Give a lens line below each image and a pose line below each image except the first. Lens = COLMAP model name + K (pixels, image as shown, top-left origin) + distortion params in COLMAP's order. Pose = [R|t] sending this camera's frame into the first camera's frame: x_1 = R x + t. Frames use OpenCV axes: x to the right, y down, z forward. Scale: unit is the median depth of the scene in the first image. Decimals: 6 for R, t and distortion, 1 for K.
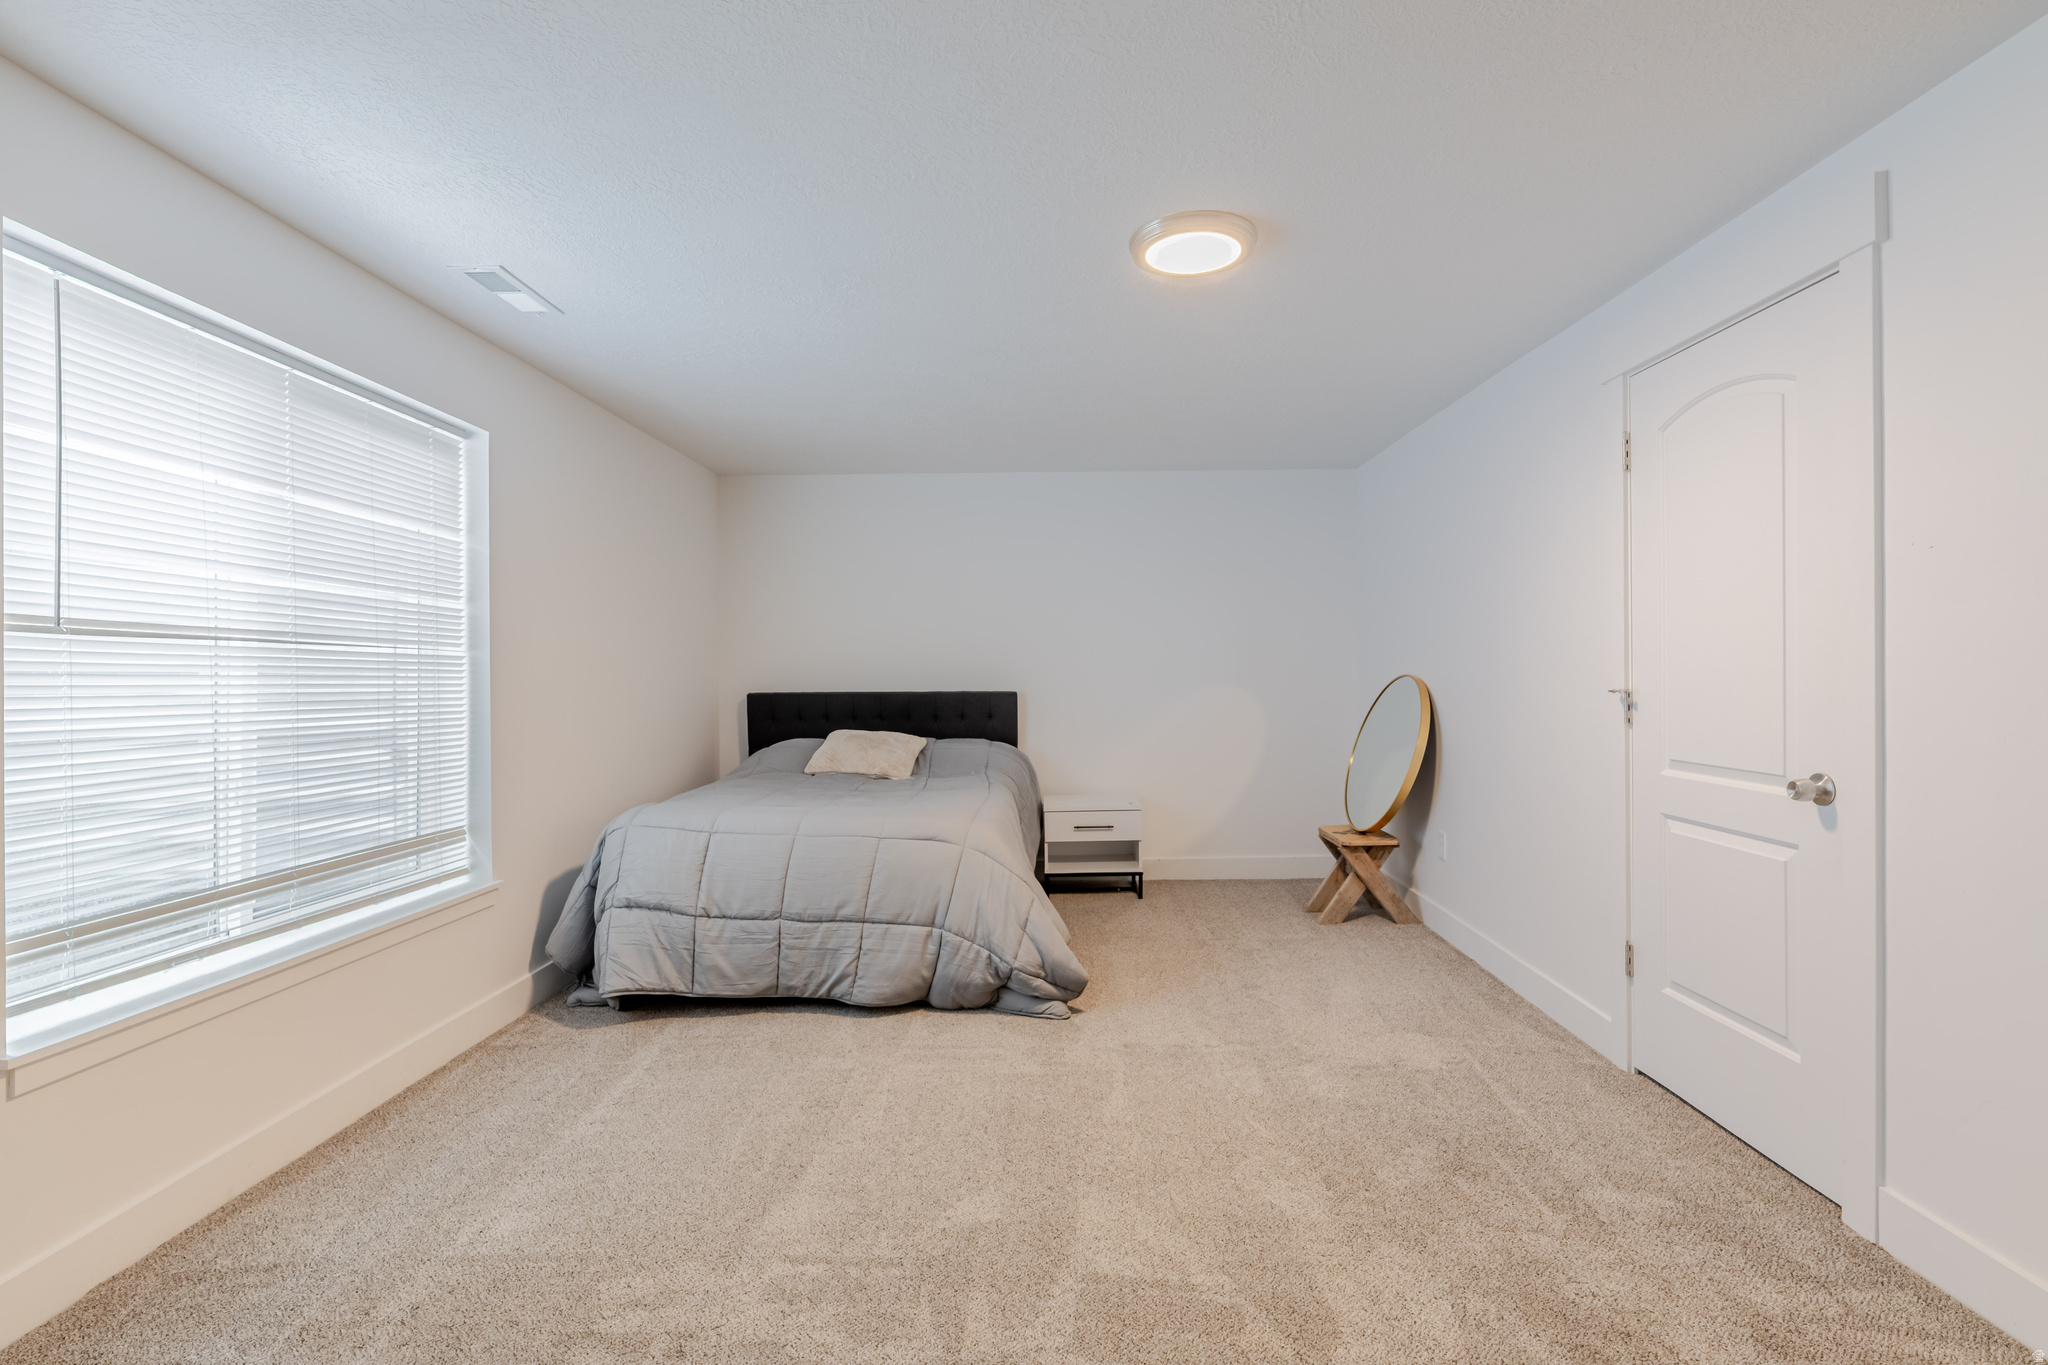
lens RADIAL K [[982.7, 0, 1024.0], [0, 982.7, 682.5], [0, 0, 1]] dist [0.009001, -0.000151]
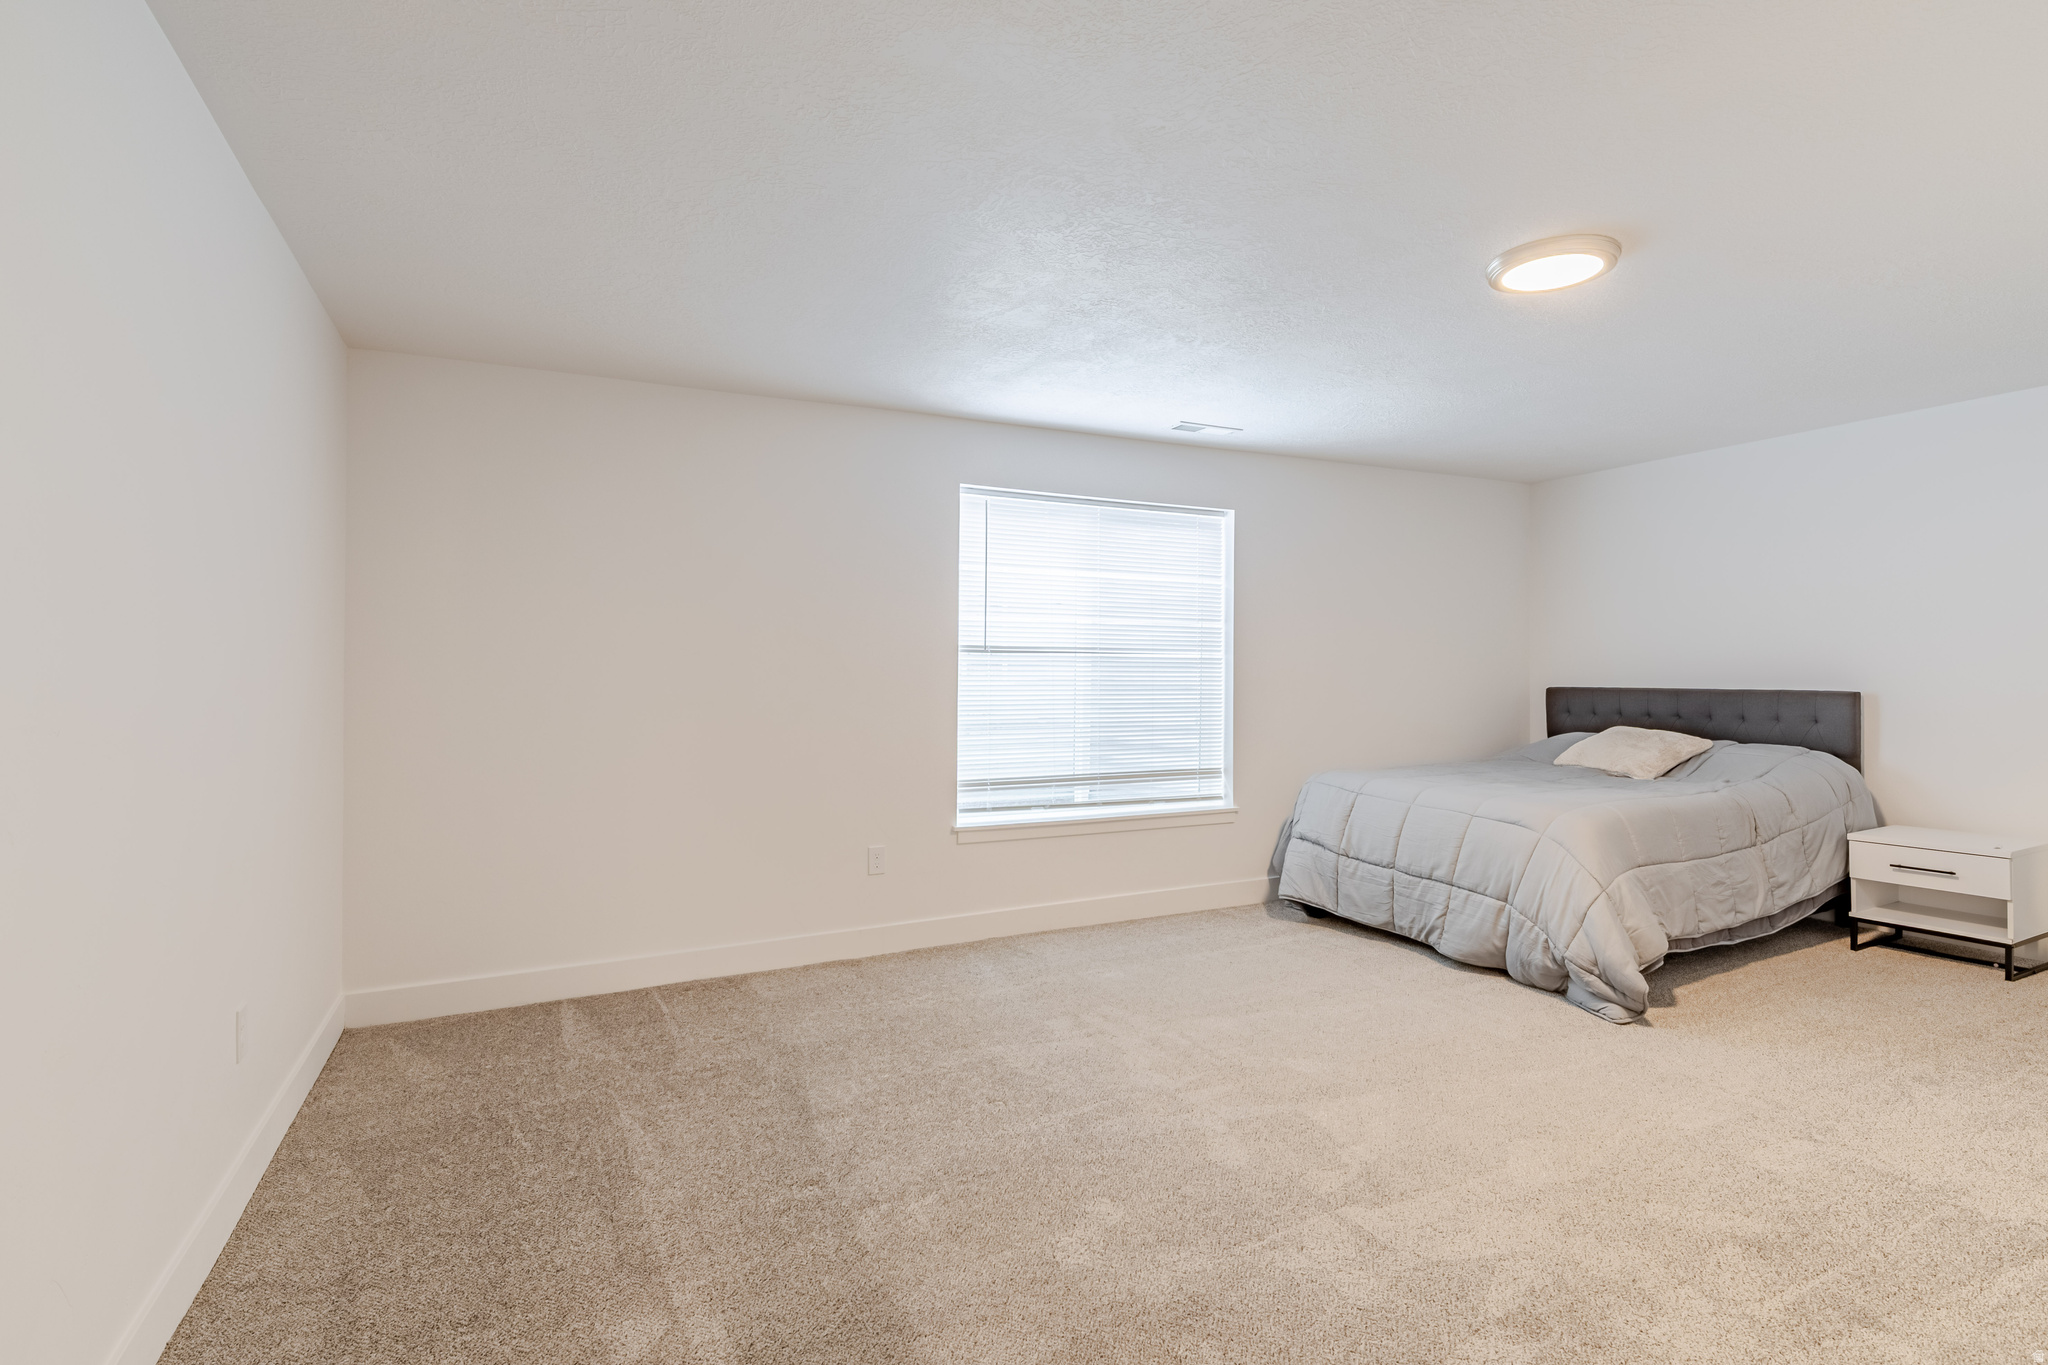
lens RADIAL K [[1008.1, 0, 997.5], [0, 1008.1, 687.8], [0, 0, 1]] dist [0.000821, -0.000673]
pose [[0.417428, 0.016008, -0.908569, 0.688377], [-0.006704, 0.999872, 0.014537, -0.001137], [0.908685, 0.000023, 0.417482, 0.024798]]
